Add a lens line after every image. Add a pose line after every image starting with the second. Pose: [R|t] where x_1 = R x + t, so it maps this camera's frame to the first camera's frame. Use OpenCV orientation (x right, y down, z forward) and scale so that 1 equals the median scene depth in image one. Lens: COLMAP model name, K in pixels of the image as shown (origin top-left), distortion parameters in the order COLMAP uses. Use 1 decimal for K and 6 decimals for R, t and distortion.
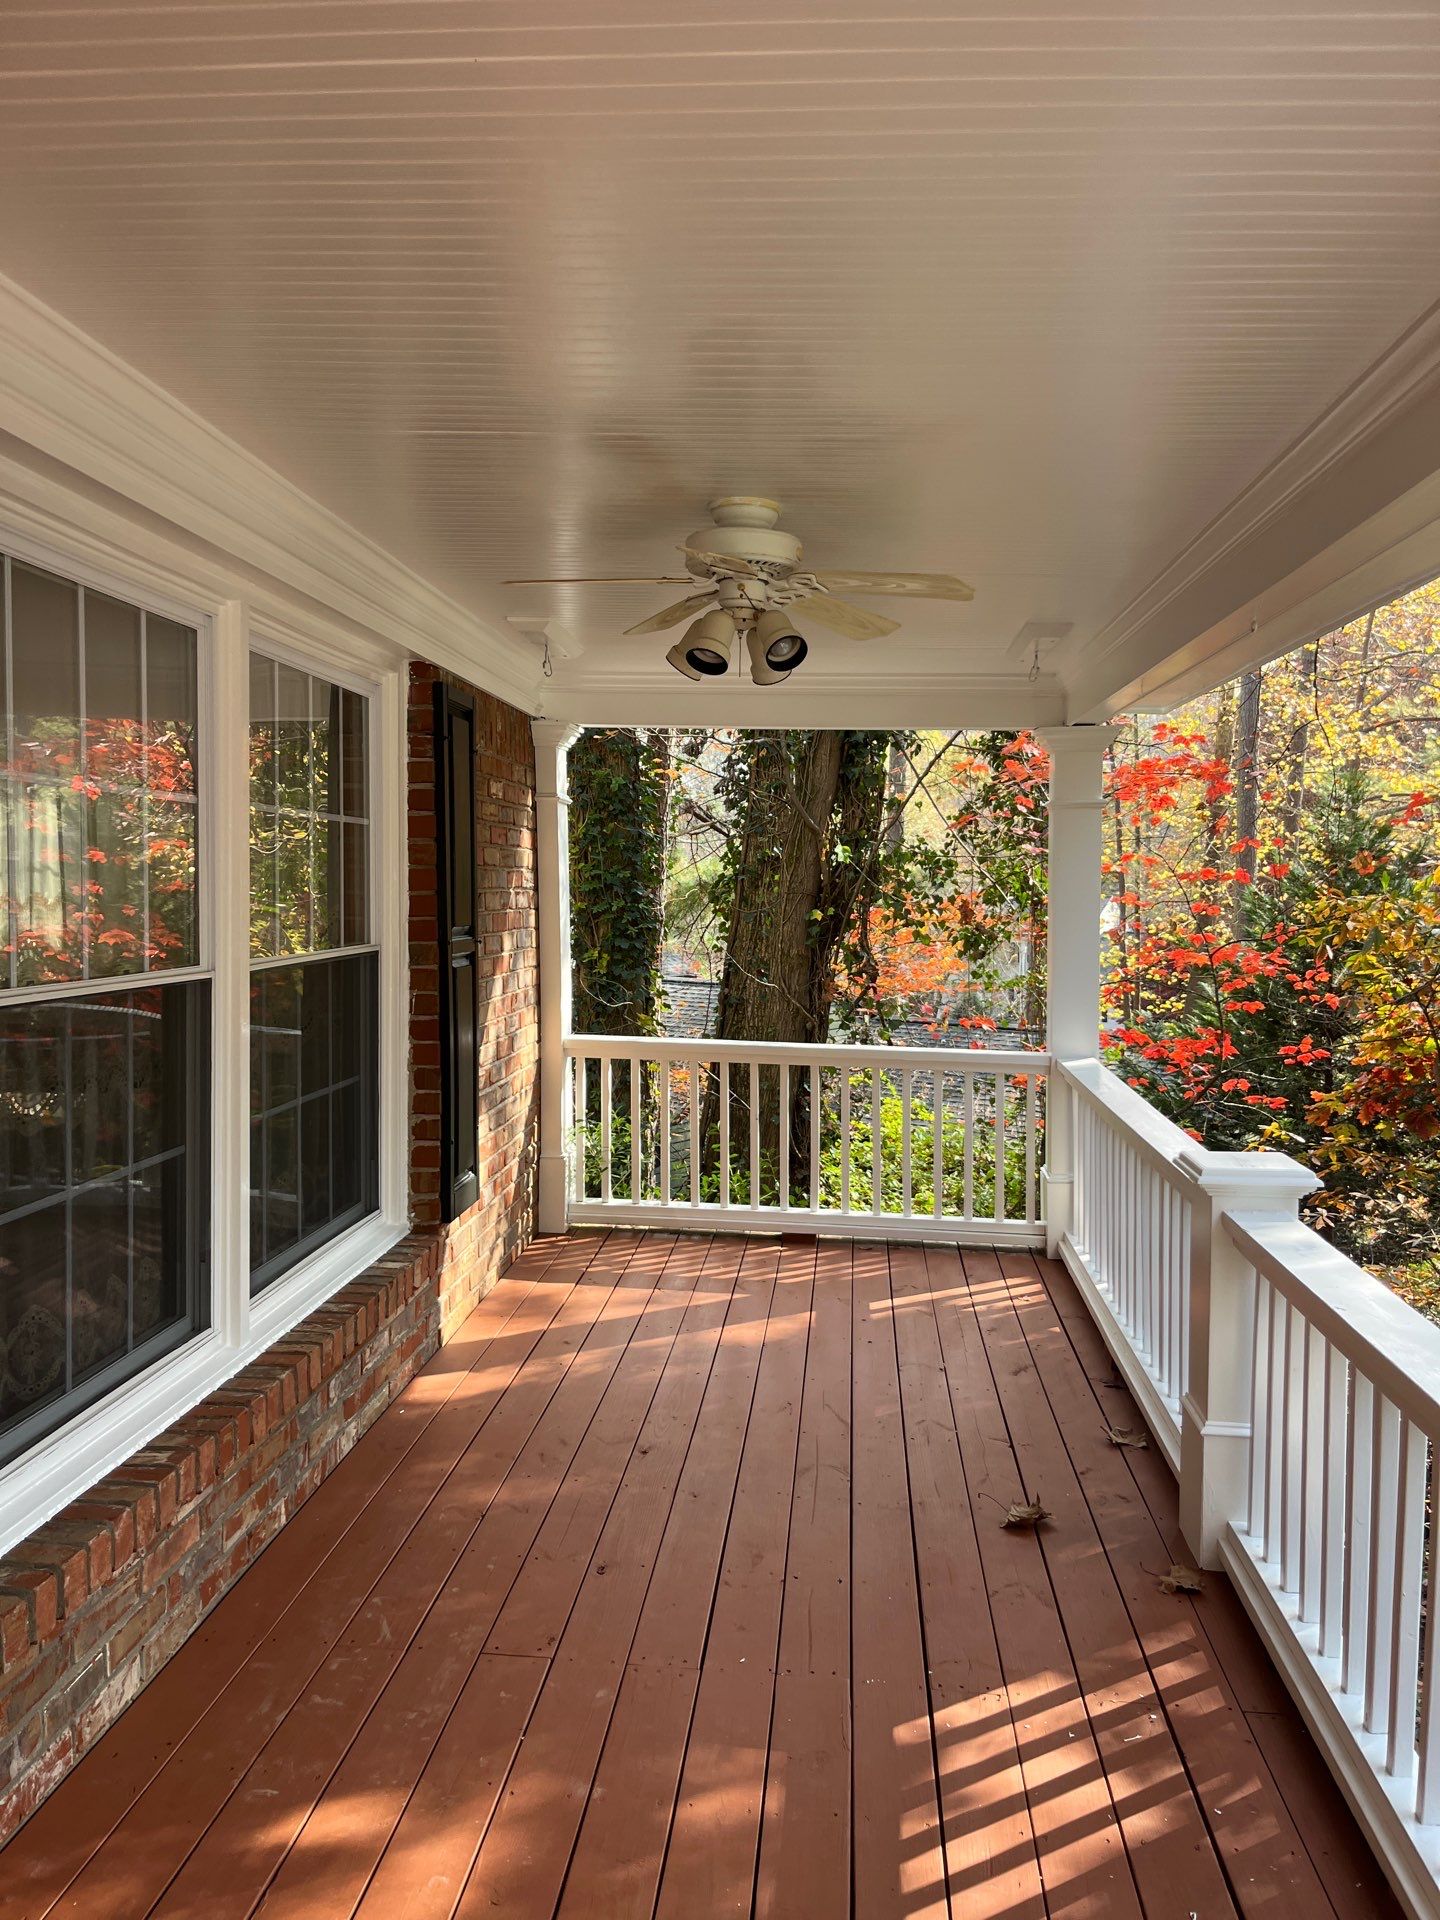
lens RADIAL K [[1456.8, 0, 714.4], [0, 1456.8, 944.3], [0, 0, 1]] dist [0.086704, -0.138707]
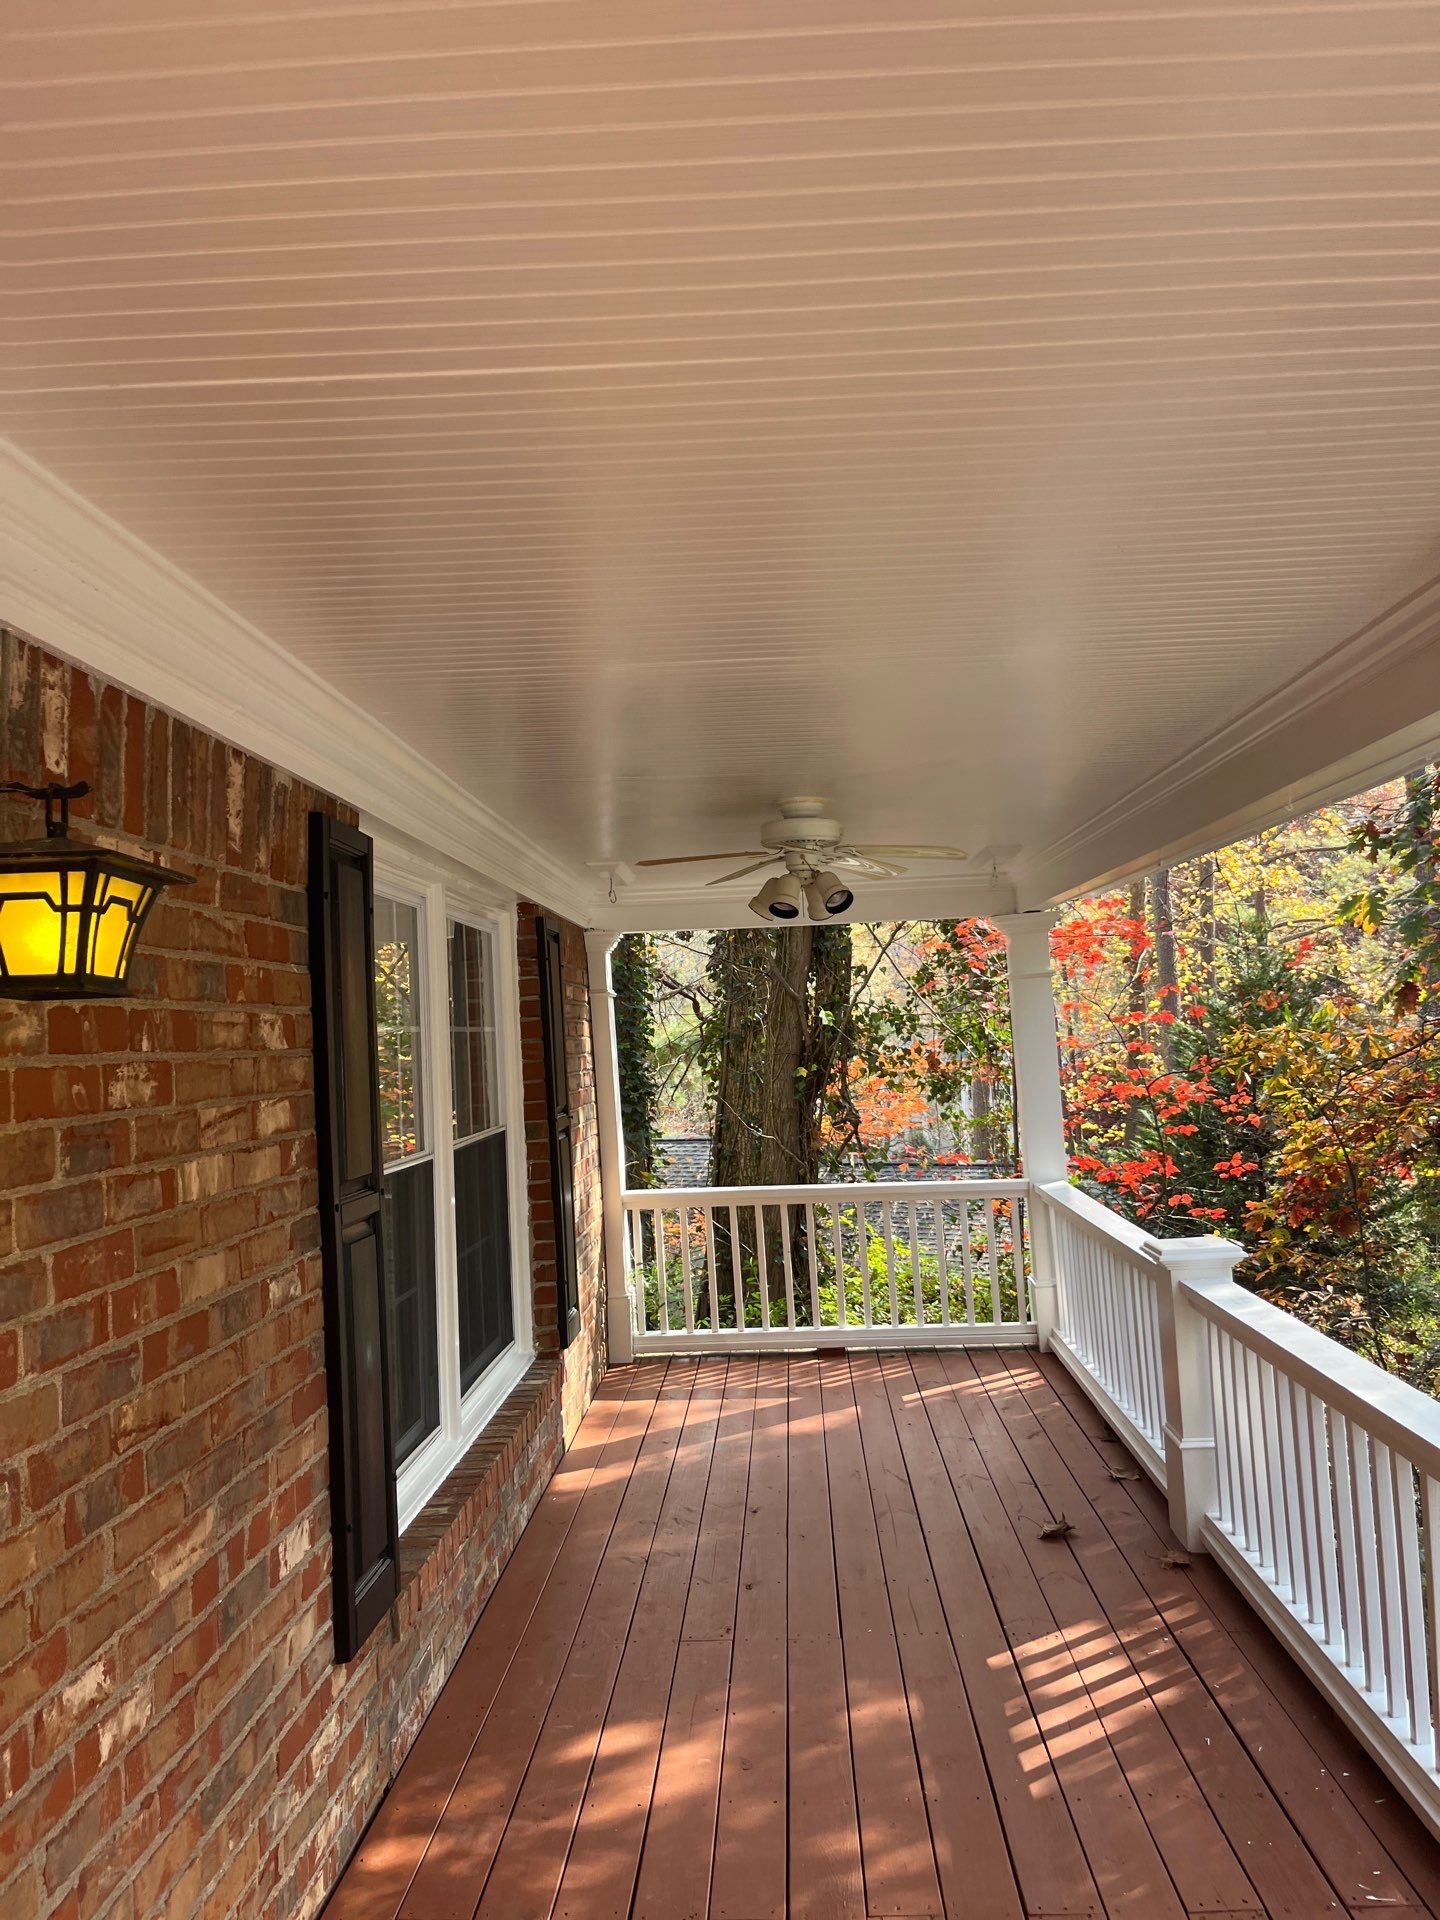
lens RADIAL K [[1456.8, 0, 714.4], [0, 1456.8, 944.3], [0, 0, 1]] dist [0.086704, -0.138707]
pose [[0.997035, -0.059729, 0.048516, -0.082597], [0.064493, 0.992545, -0.103421, -0.010547], [-0.041977, 0.106243, 0.993454, -0.232738]]
